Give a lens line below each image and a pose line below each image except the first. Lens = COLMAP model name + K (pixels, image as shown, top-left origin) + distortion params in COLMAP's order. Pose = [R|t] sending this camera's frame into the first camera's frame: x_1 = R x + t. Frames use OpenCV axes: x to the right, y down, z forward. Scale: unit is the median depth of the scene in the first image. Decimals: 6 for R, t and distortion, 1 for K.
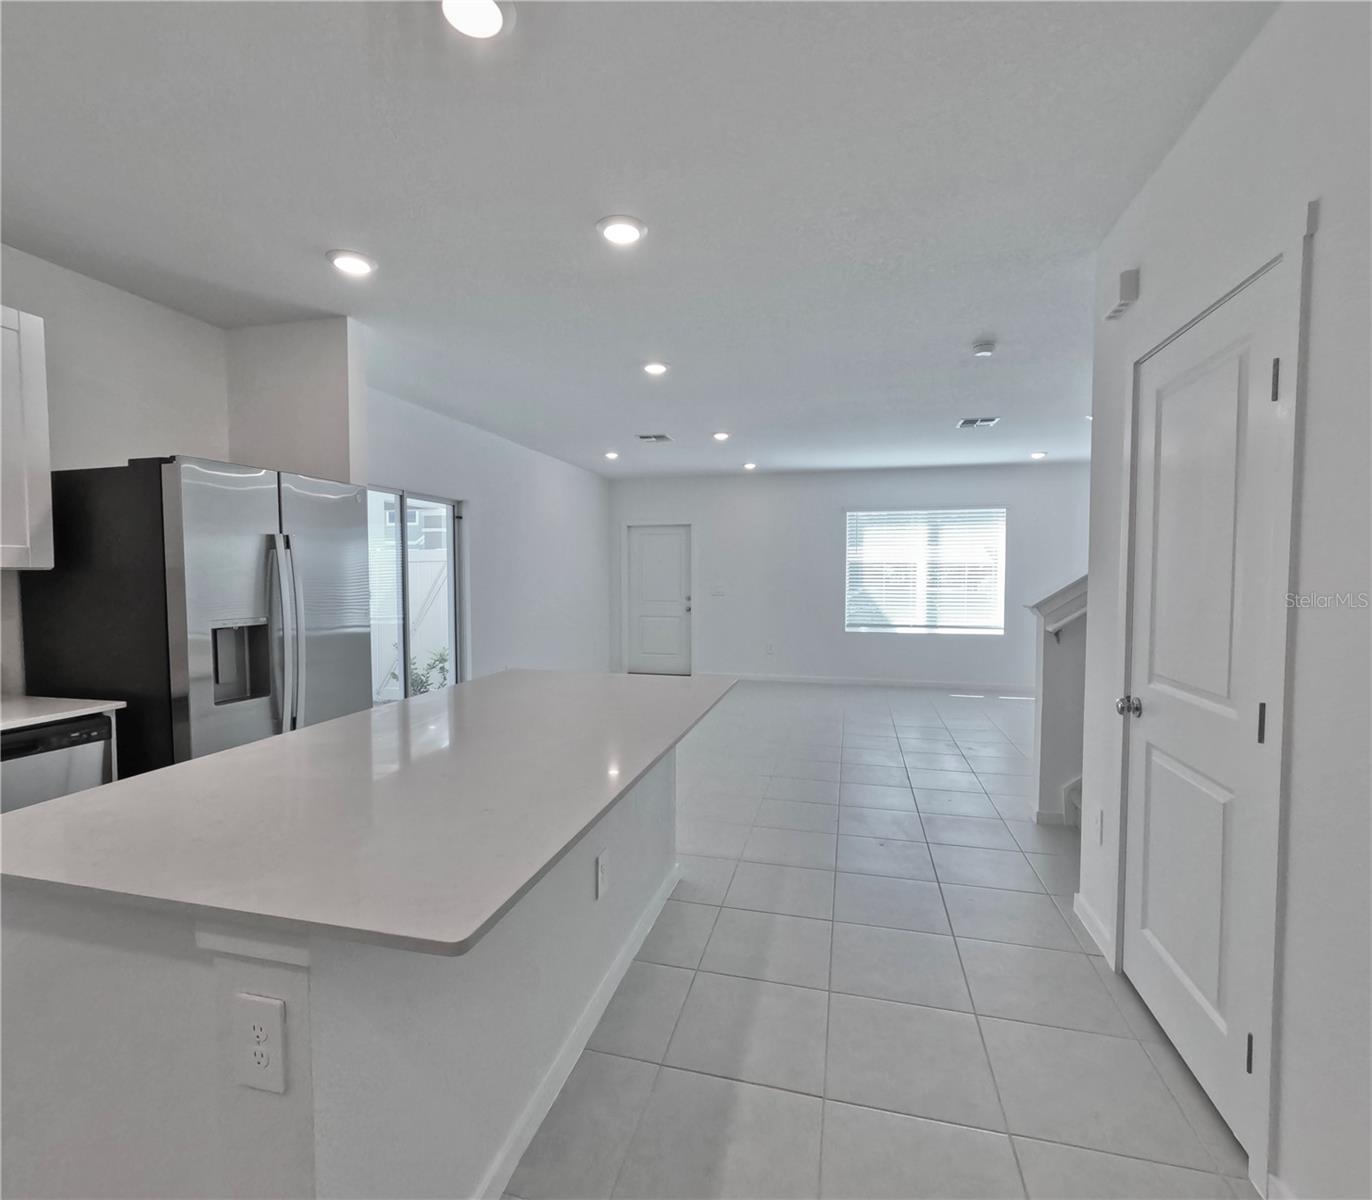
lens RADIAL K [[658.6, 0, 687.9], [0, 658.6, 597.6], [0, 0, 1]] dist [0.001578, 0.000790]
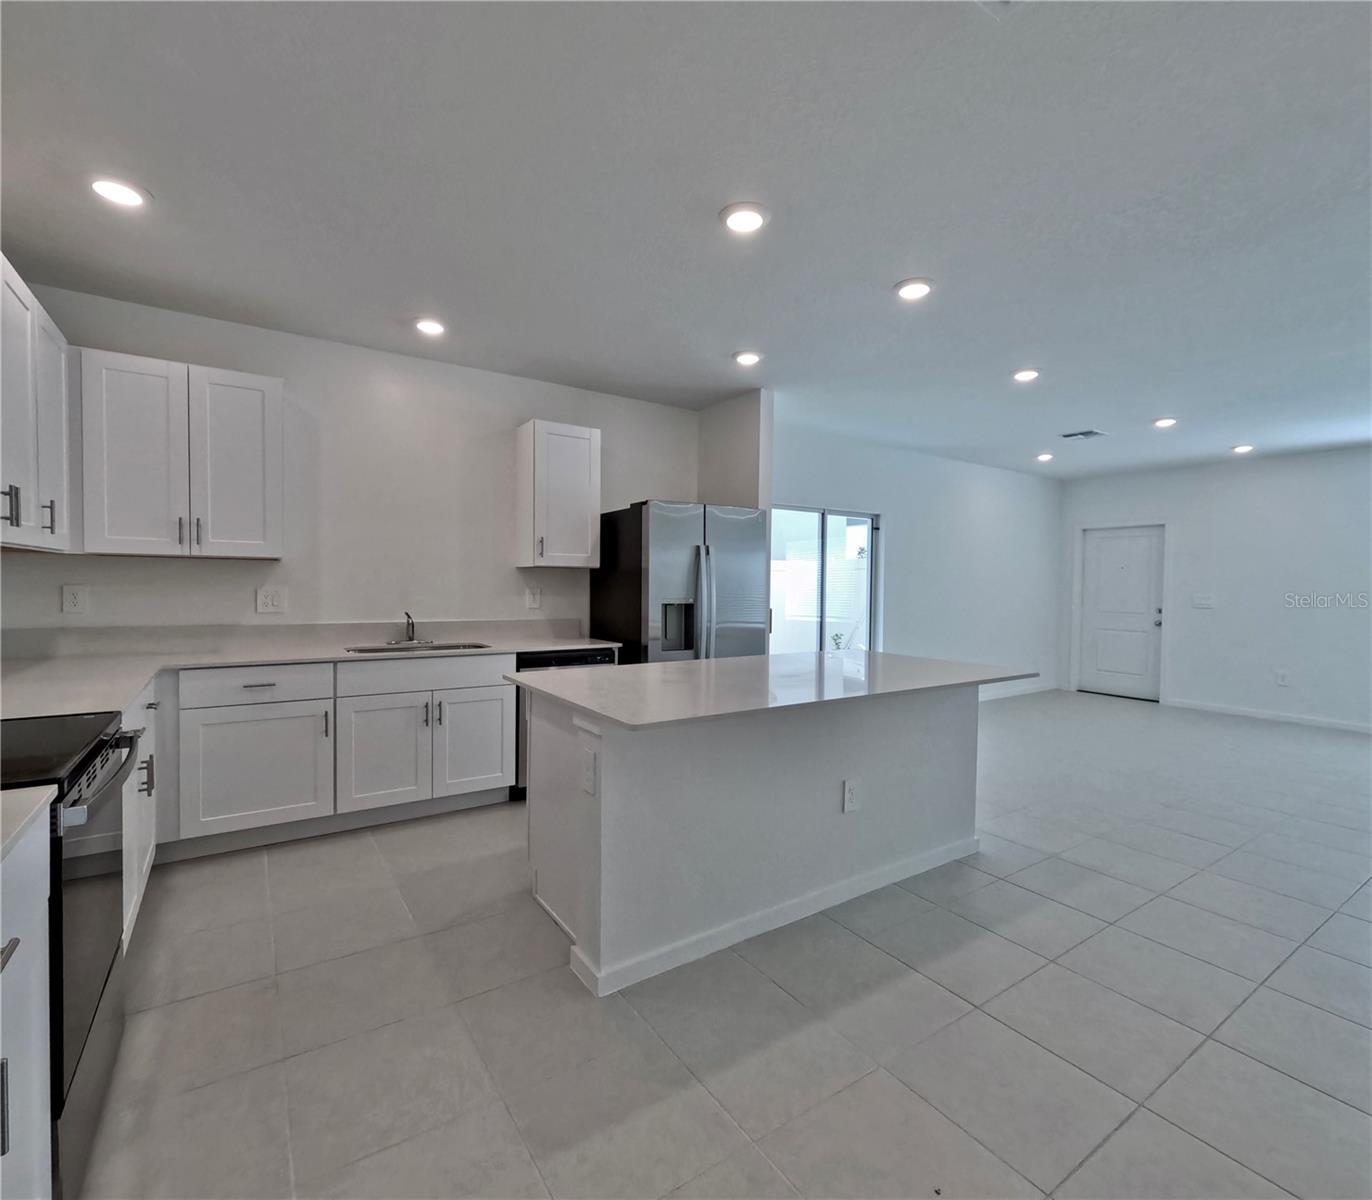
lens RADIAL K [[658.6, 0, 687.9], [0, 658.6, 597.6], [0, 0, 1]] dist [0.001578, 0.000790]
pose [[0.743168, 0.025411, -0.668622, 0.353335], [-0.037449, 0.999292, -0.003647, 0.029938], [0.668056, 0.027750, 0.743594, -0.145371]]
